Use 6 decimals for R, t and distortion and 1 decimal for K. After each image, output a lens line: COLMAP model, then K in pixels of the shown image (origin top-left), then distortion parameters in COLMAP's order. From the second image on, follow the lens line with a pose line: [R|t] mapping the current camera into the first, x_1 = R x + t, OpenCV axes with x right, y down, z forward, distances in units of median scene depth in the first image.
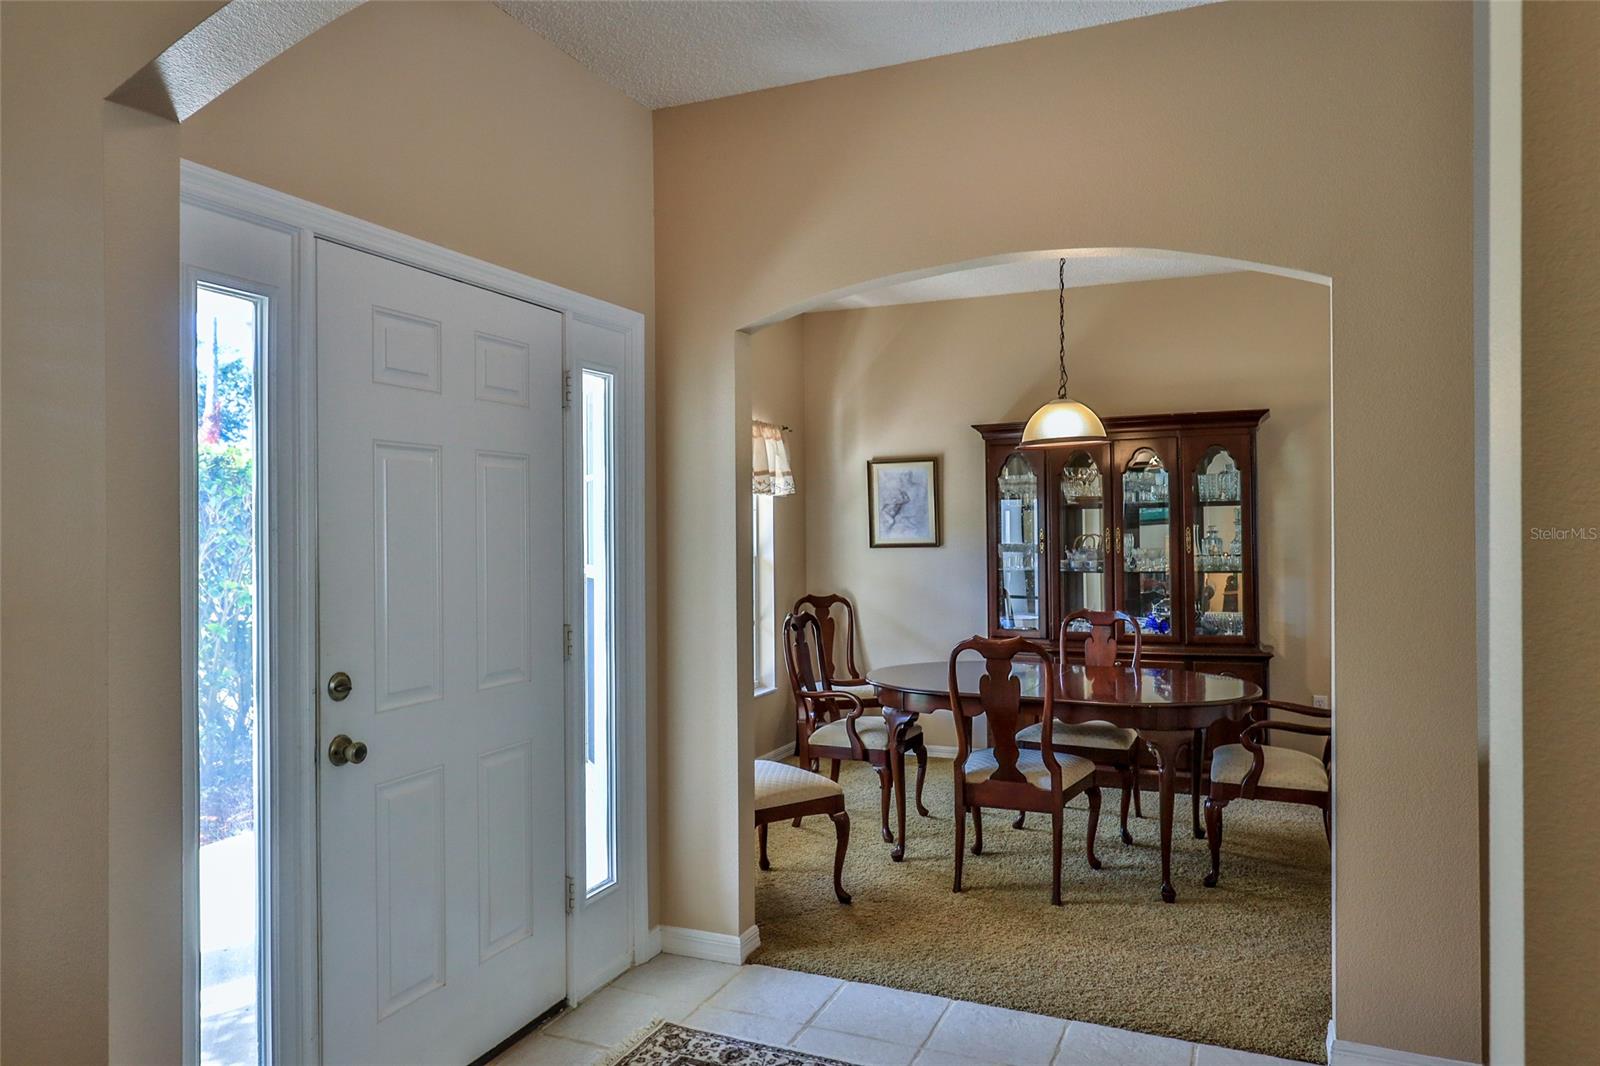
lens RADIAL K [[1049.5, 0, 802.8], [0, 1049.5, 530.9], [0, 0, 1]] dist [-0.040743, -0.001184]
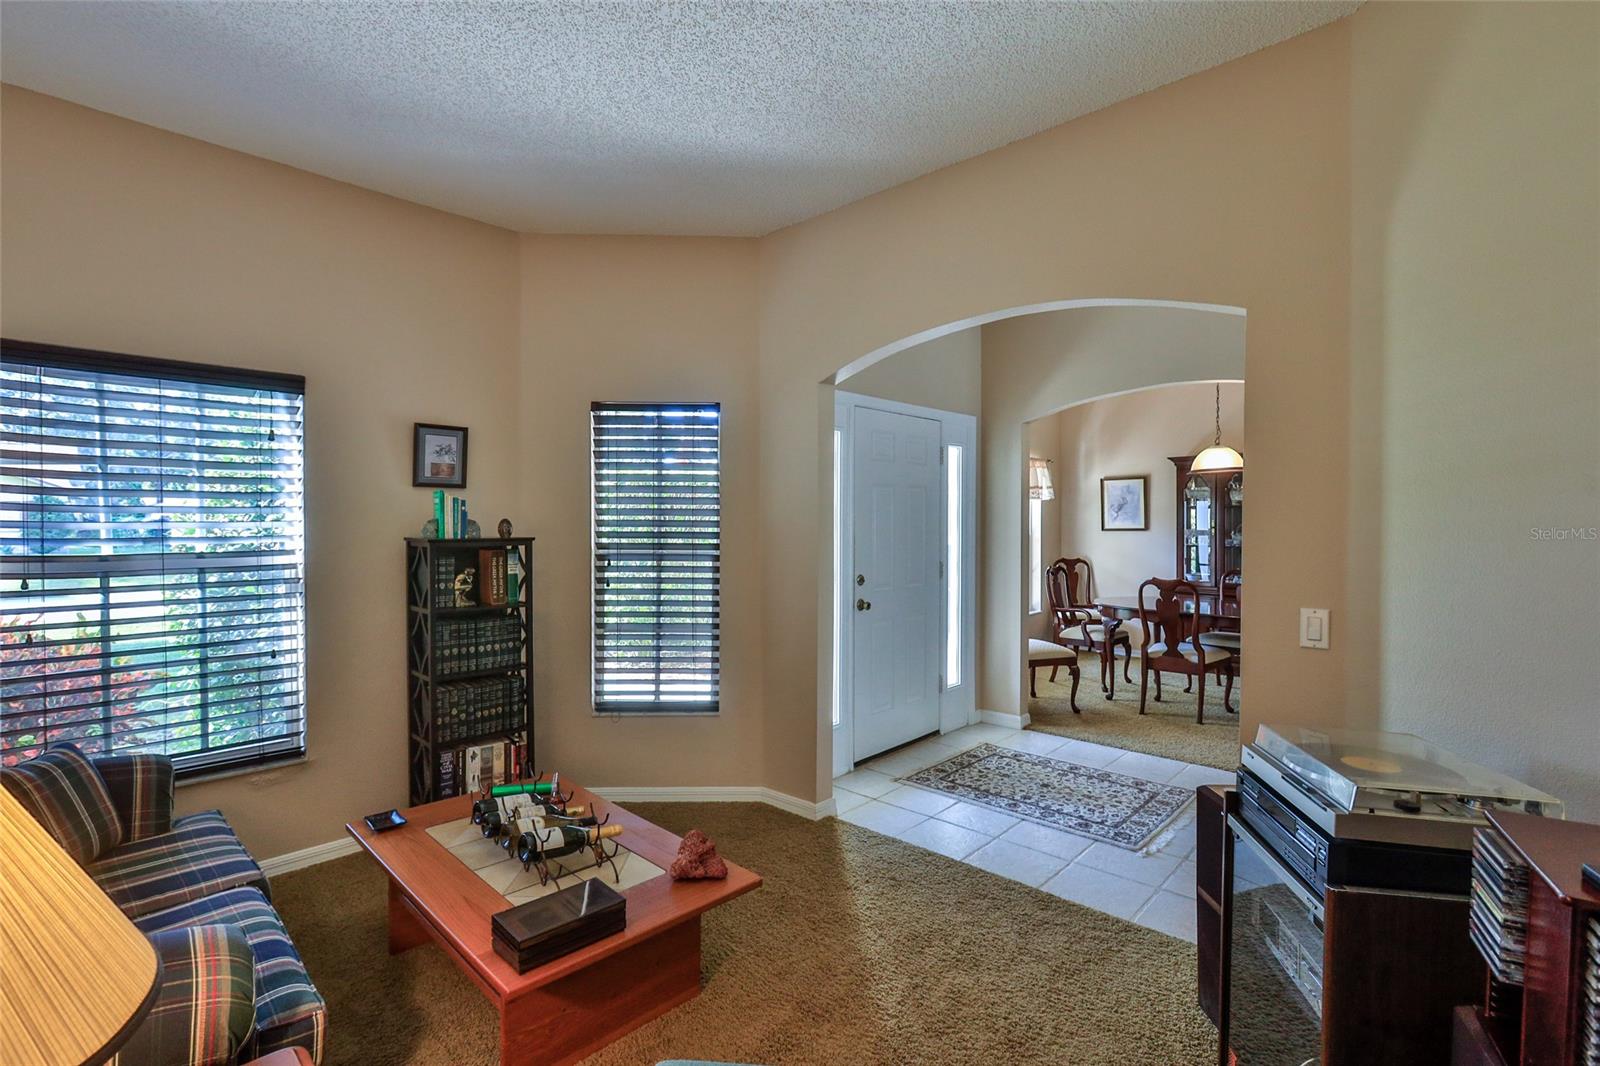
lens RADIAL K [[774.1, 0, 799.9], [0, 774.1, 533.0], [0, 0, 1]] dist [0.024008, 0.000736]
pose [[0.945170, 0.013319, -0.326306, 0.019506], [-0.007314, 0.999781, 0.019623, -0.001588], [0.326496, -0.016161, 0.945060, -0.484243]]
